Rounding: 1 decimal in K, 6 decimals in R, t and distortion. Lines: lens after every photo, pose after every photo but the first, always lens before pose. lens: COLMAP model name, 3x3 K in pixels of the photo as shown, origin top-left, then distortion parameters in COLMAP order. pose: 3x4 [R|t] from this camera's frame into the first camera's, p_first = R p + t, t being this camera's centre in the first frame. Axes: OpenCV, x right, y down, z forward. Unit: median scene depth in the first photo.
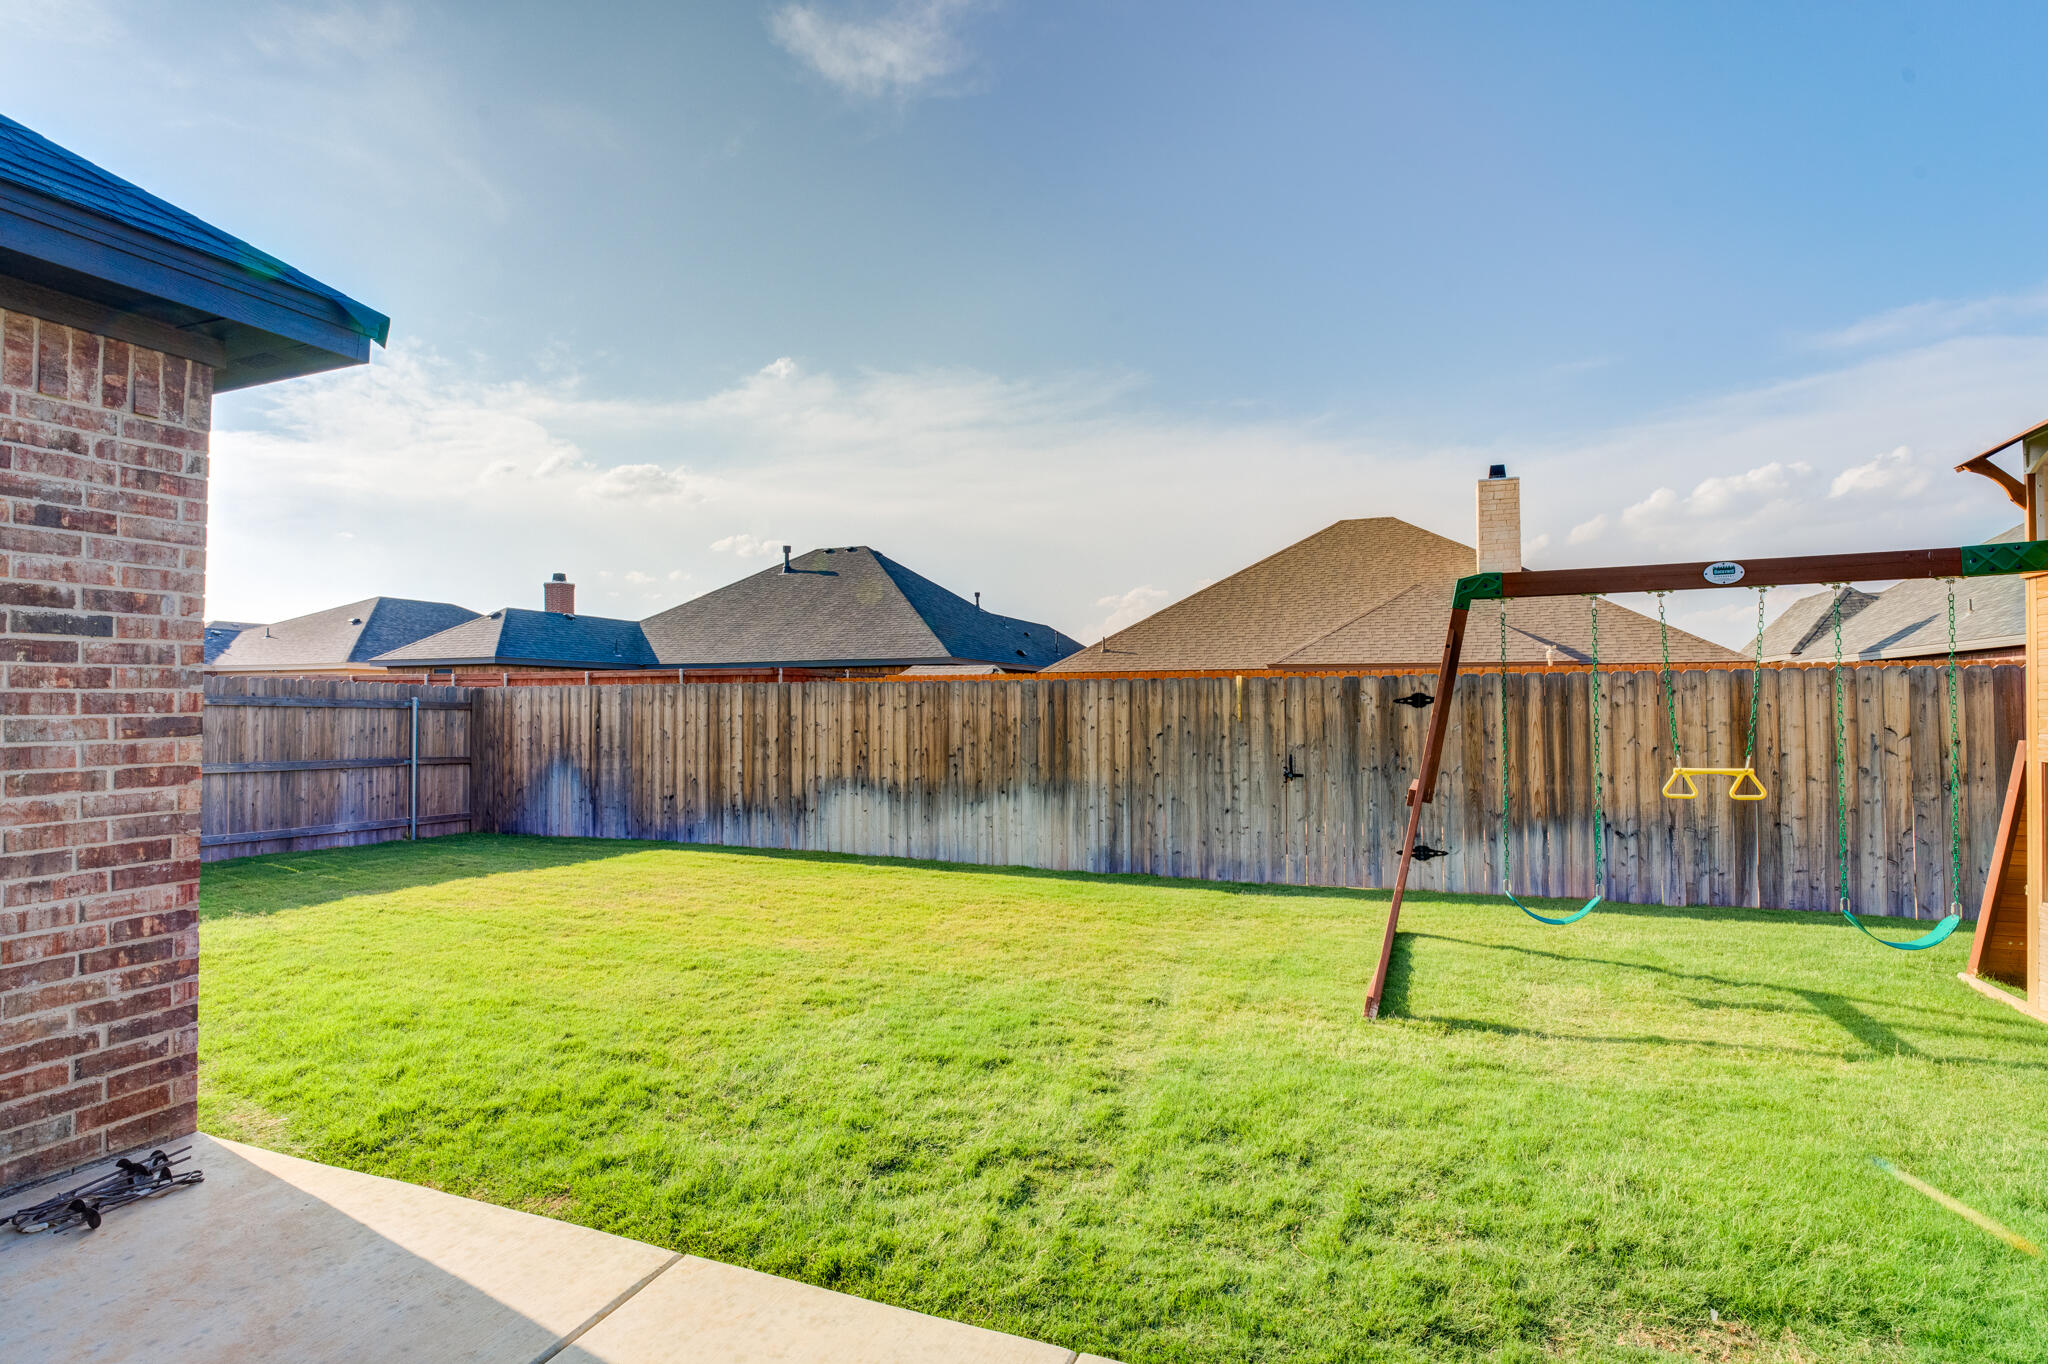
lens RADIAL K [[1005.1, 0, 1024.0], [0, 1005.1, 682.0], [0, 0, 1]] dist [-0.004562, -0.000377]
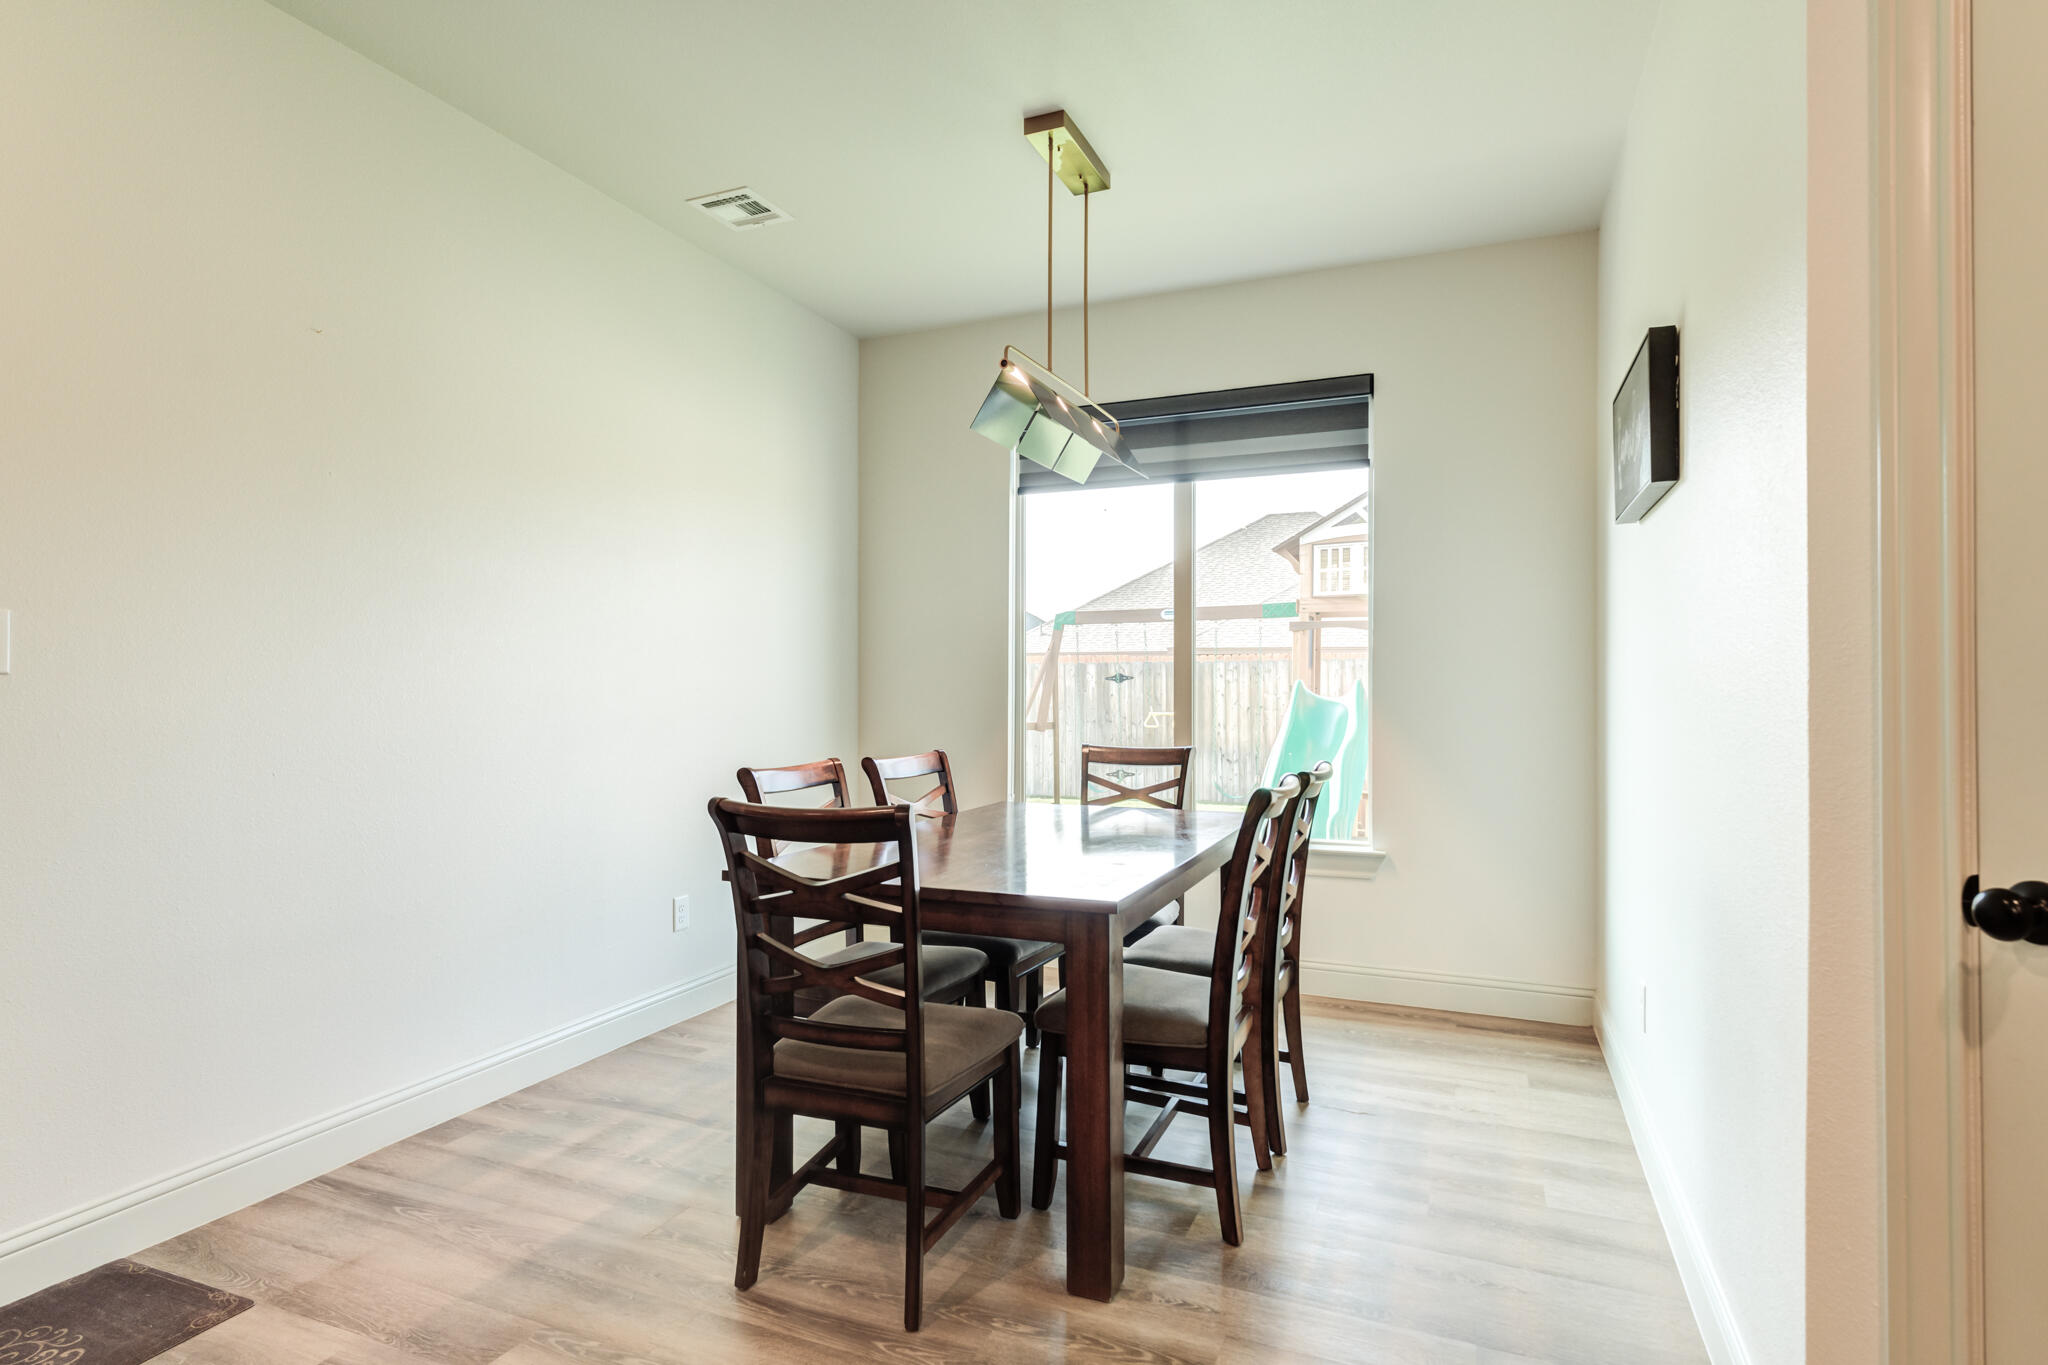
lens RADIAL K [[1096.5, 0, 1024.0], [0, 1096.5, 682.5], [0, 0, 1]] dist [0.000162, 0.000290]
pose [[0.999670, 0.002708, -0.025545, 0.295388], [-0.002157, 0.999765, 0.021570, -0.011974], [0.025598, -0.021508, 0.999441, -0.746975]]
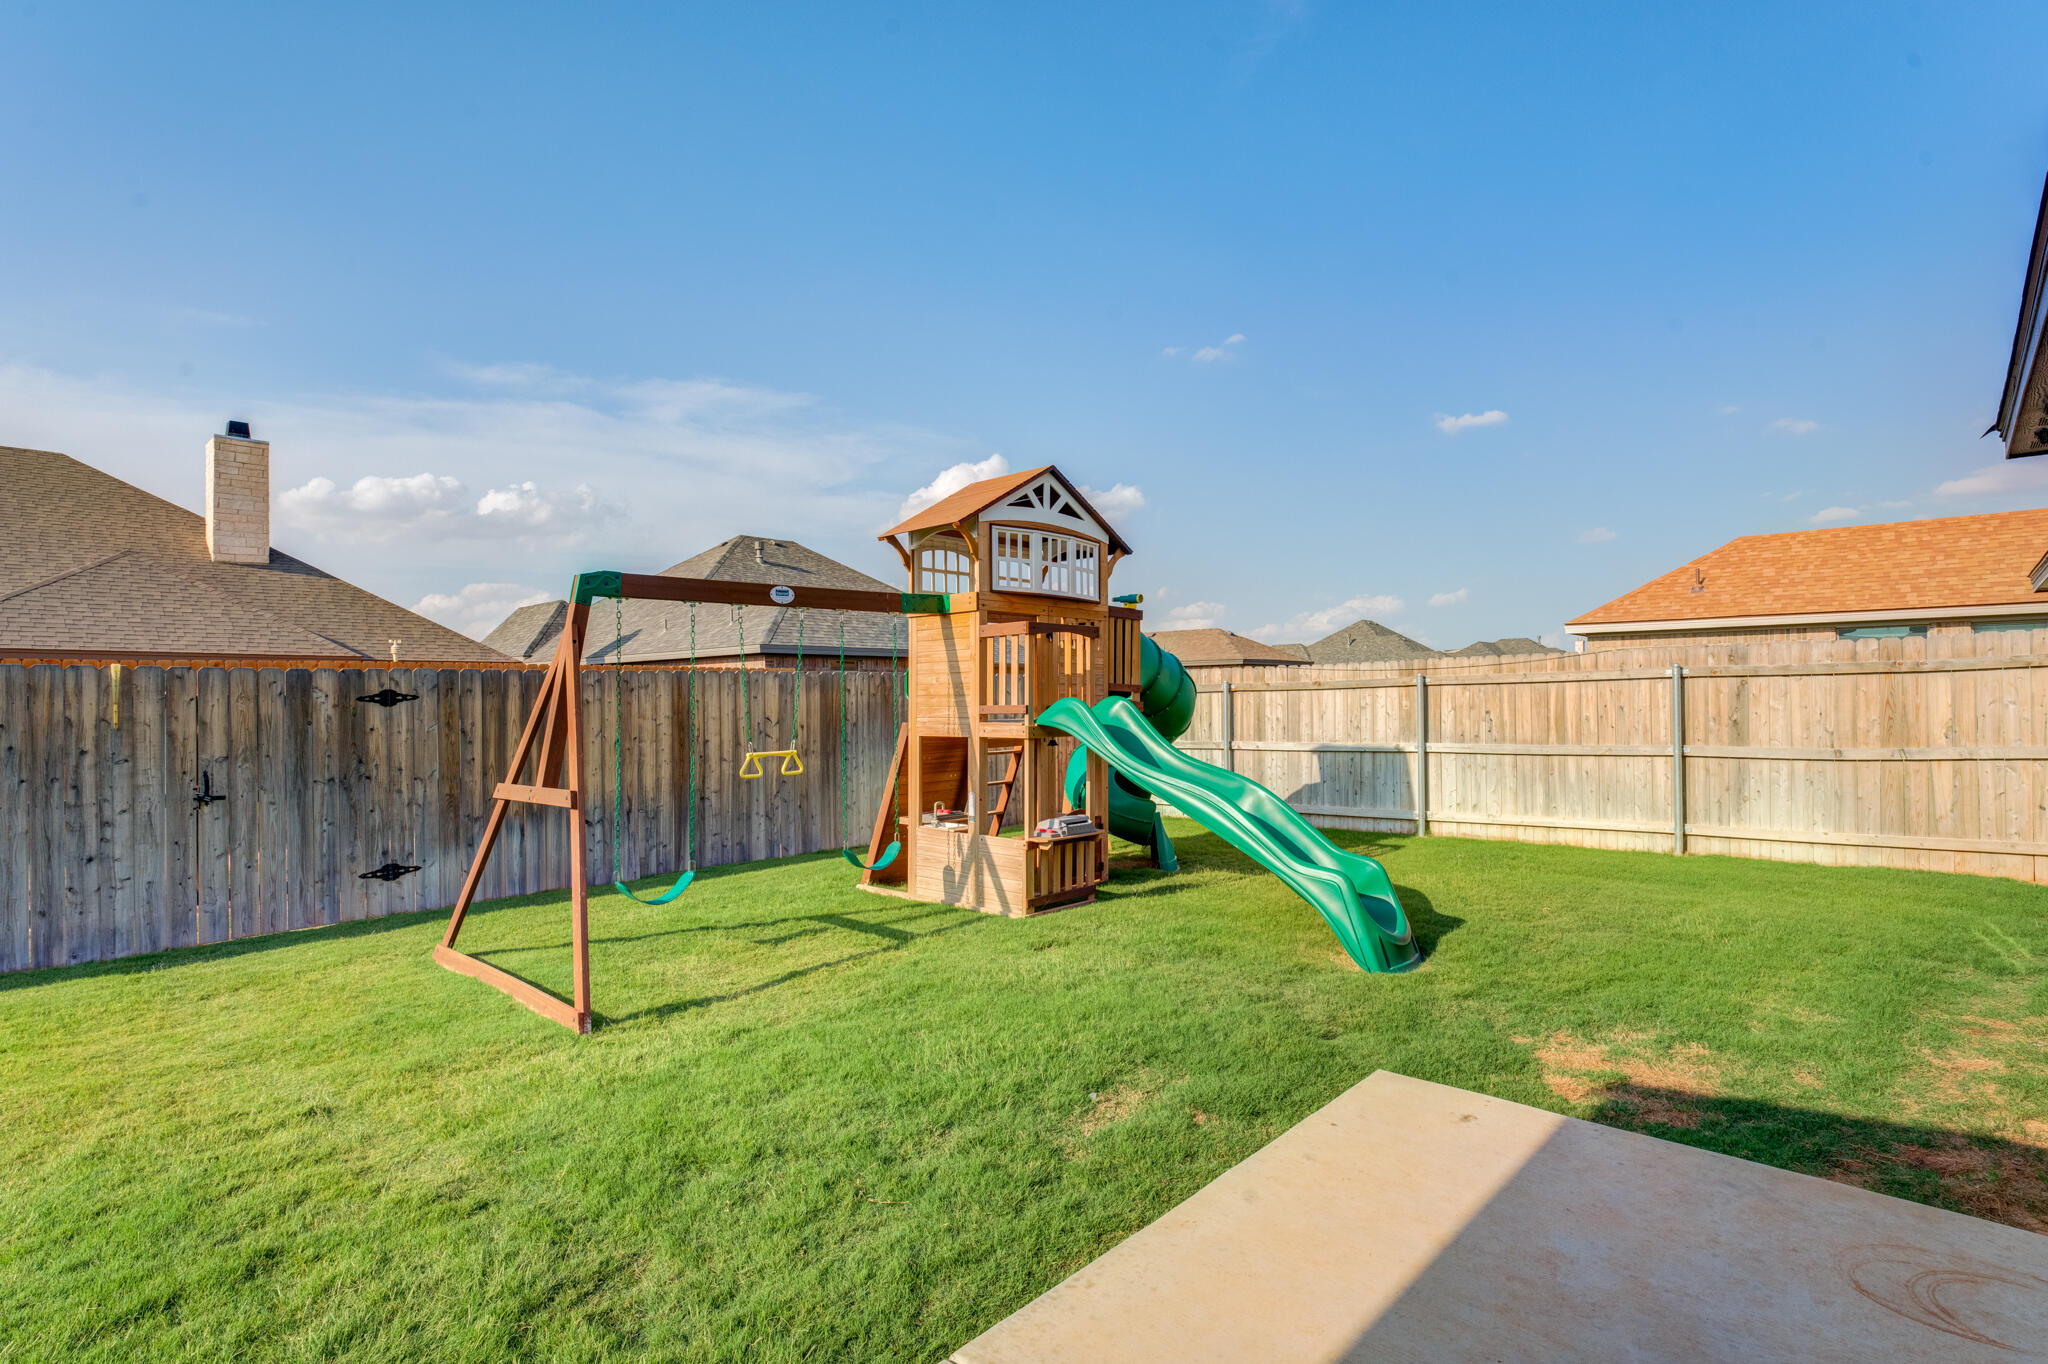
lens RADIAL K [[1011.6, 0, 1049.6], [0, 1011.6, 682.9], [0, 0, 1]] dist [-0.004377, -0.000276]
pose [[0.350126, 0.010986, 0.936638, -0.235620], [-0.013504, 0.999887, -0.006680, 0.003168], [-0.936605, -0.010309, 0.350234, 0.157074]]
